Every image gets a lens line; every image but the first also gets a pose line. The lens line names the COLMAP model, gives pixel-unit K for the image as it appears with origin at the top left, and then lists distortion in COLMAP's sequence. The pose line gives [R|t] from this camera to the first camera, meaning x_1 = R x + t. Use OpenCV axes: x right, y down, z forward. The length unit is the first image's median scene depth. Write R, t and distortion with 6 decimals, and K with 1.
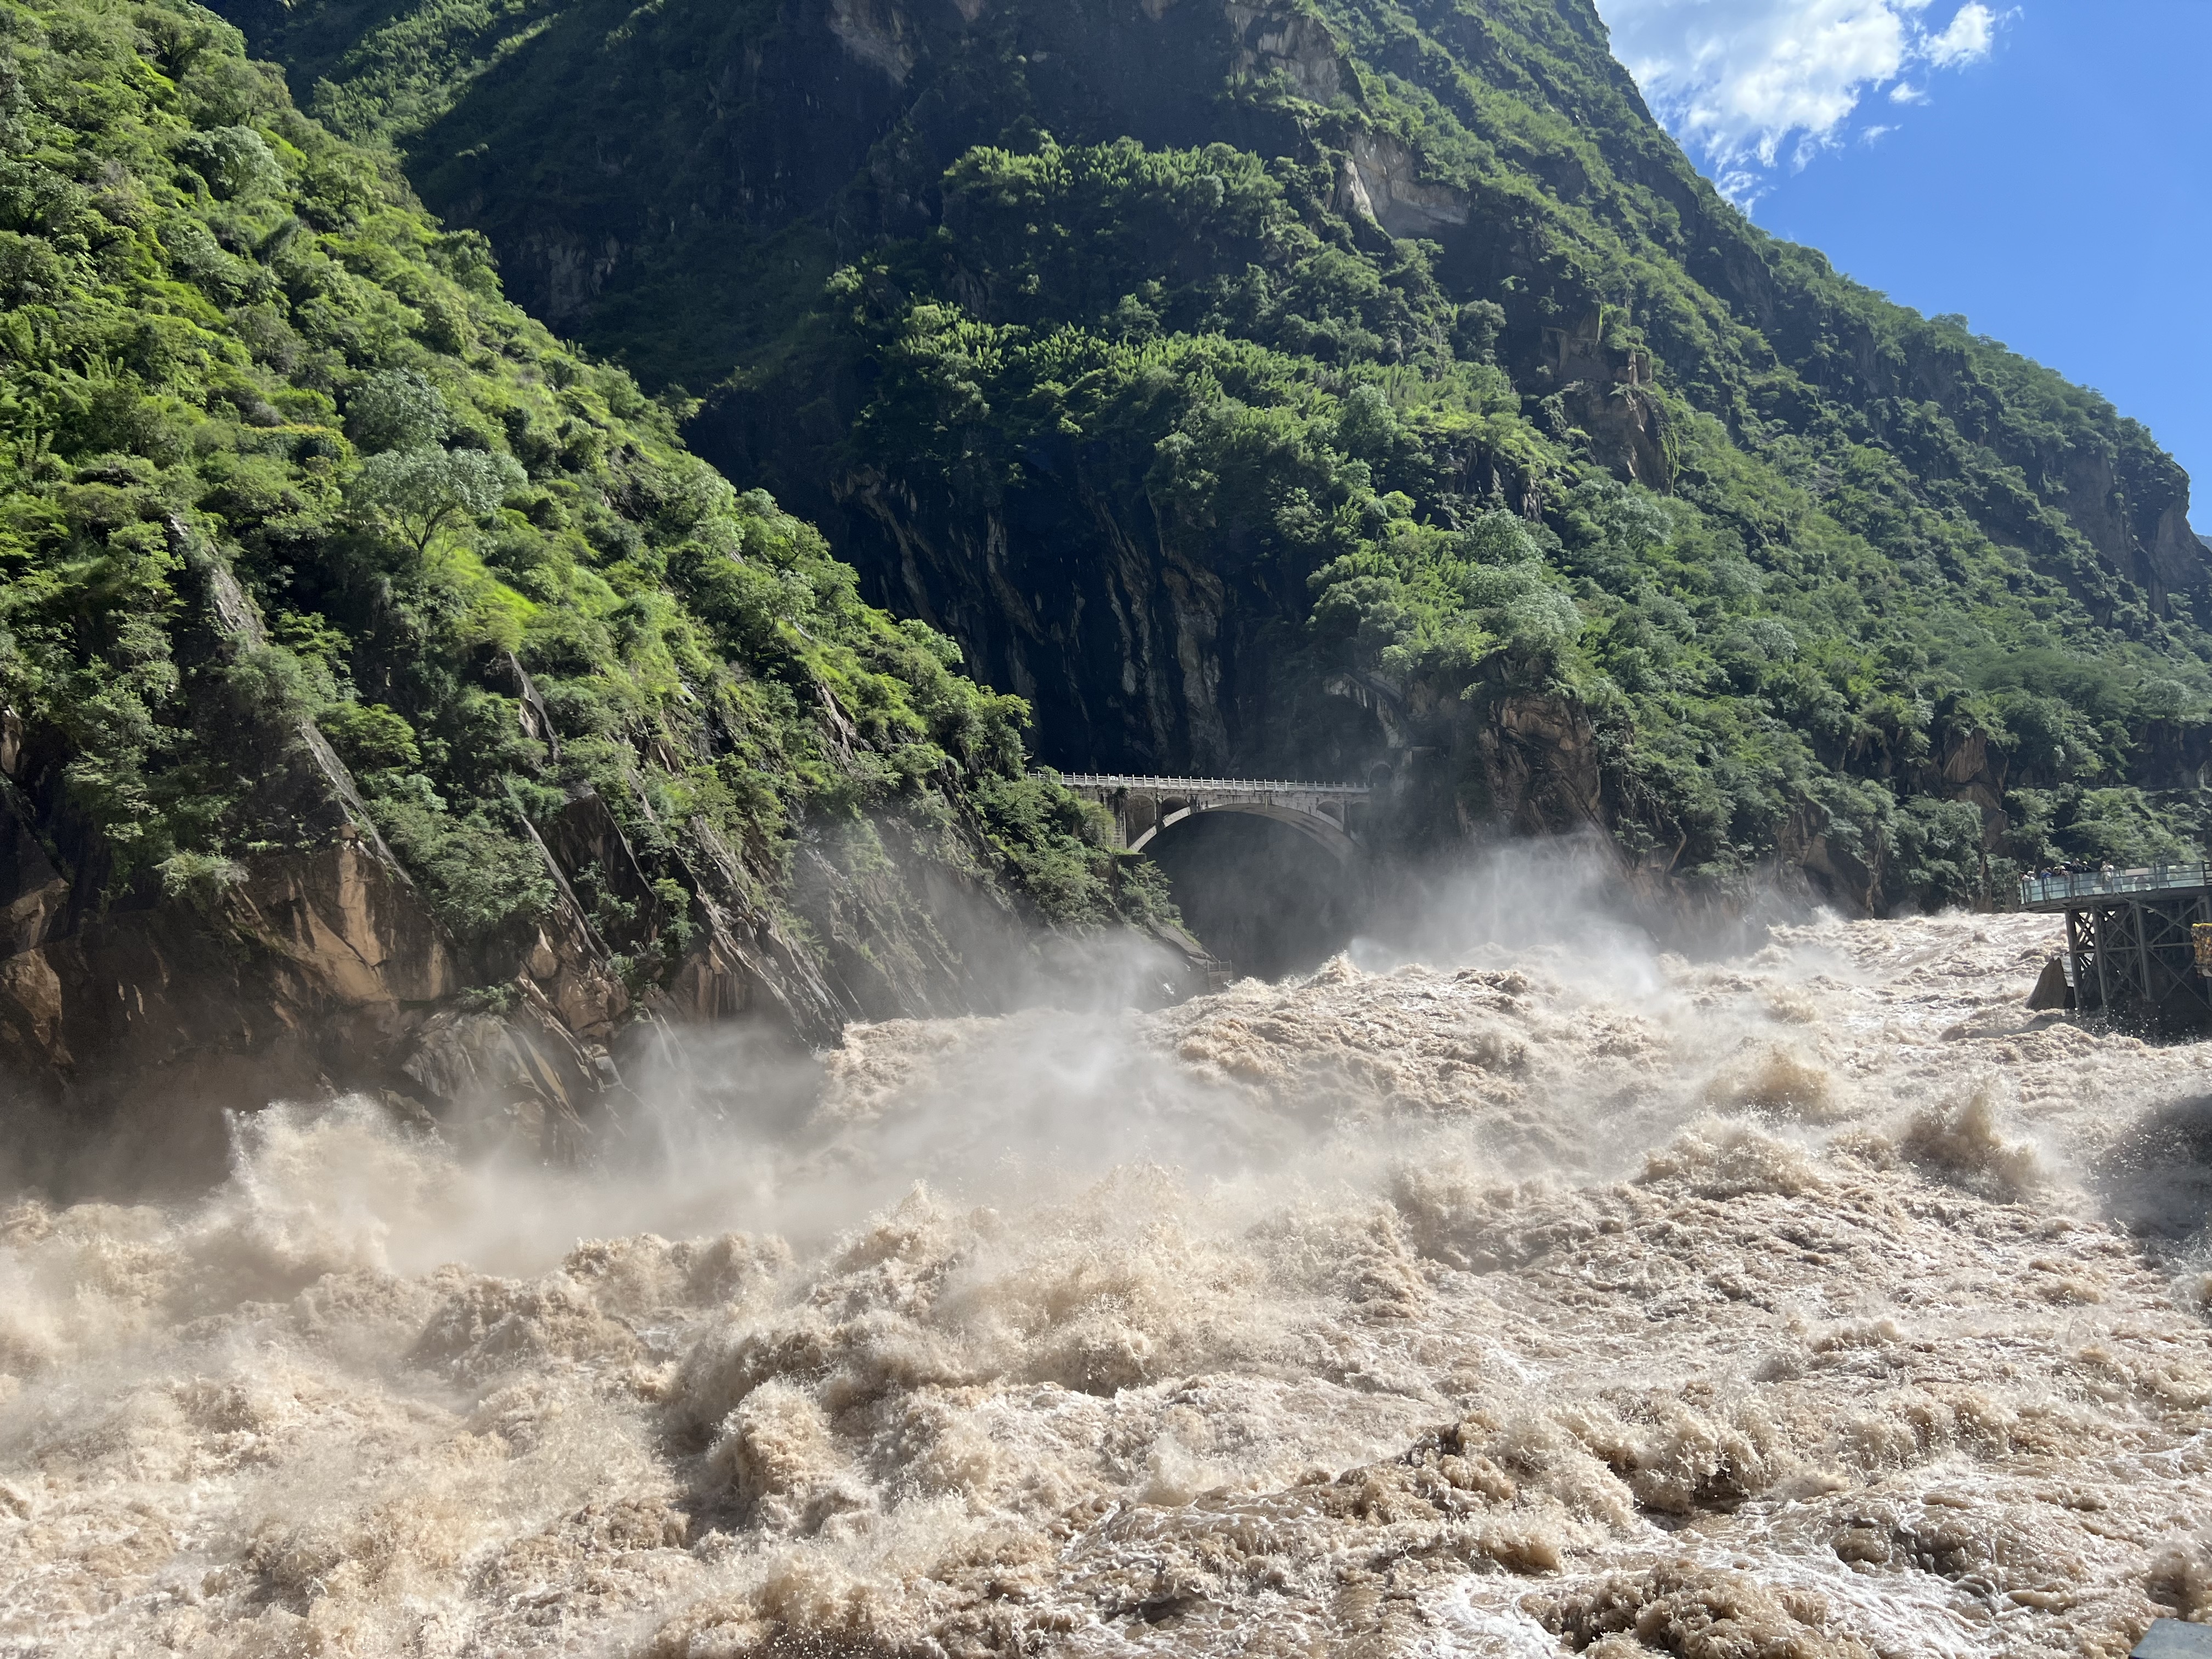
lens RADIAL K [[1621.3, 0, 1091.5], [0, 1621.3, 862.6], [0, 0, 1]] dist [0.062838, -0.076091]
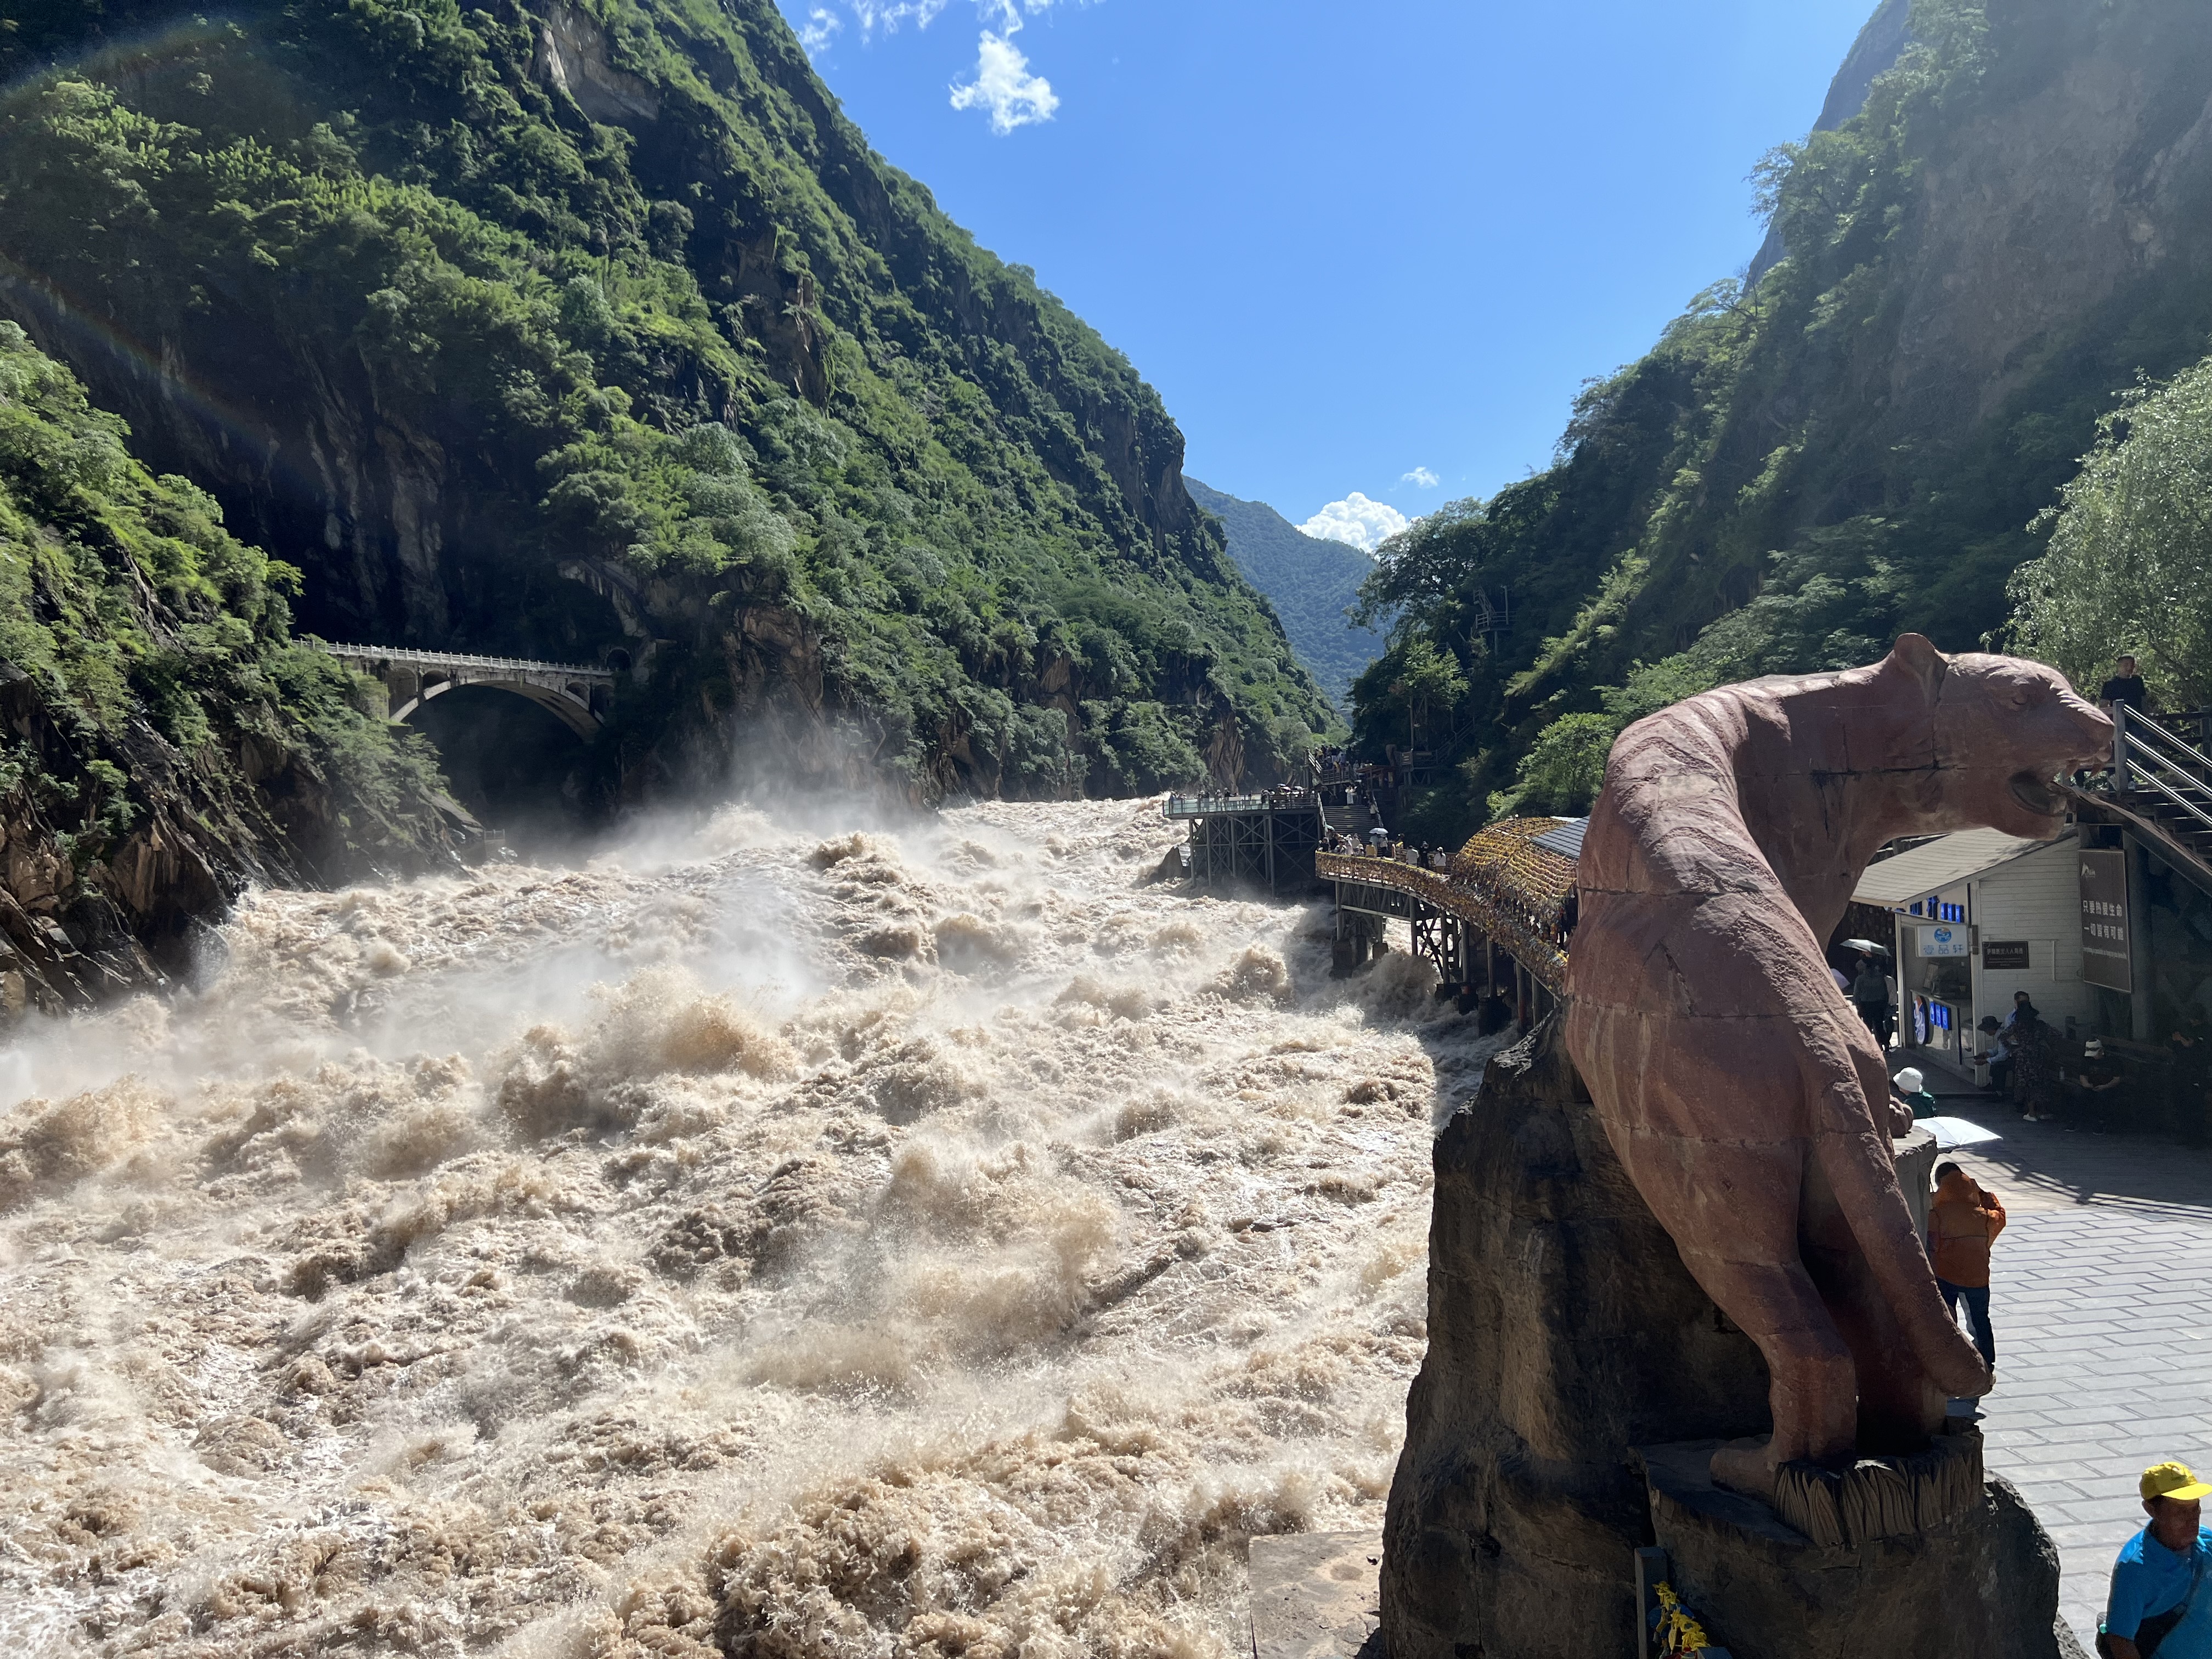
lens RADIAL K [[1616.9, 0, 1091.9], [0, 1616.9, 842.2], [0, 0, 1]] dist [0.058364, -0.081329]
pose [[0.849500, 0.012232, 0.527448, -0.101672], [-0.054432, 0.996428, 0.064559, -0.015087], [-0.524774, -0.083552, 0.847131, -0.089946]]
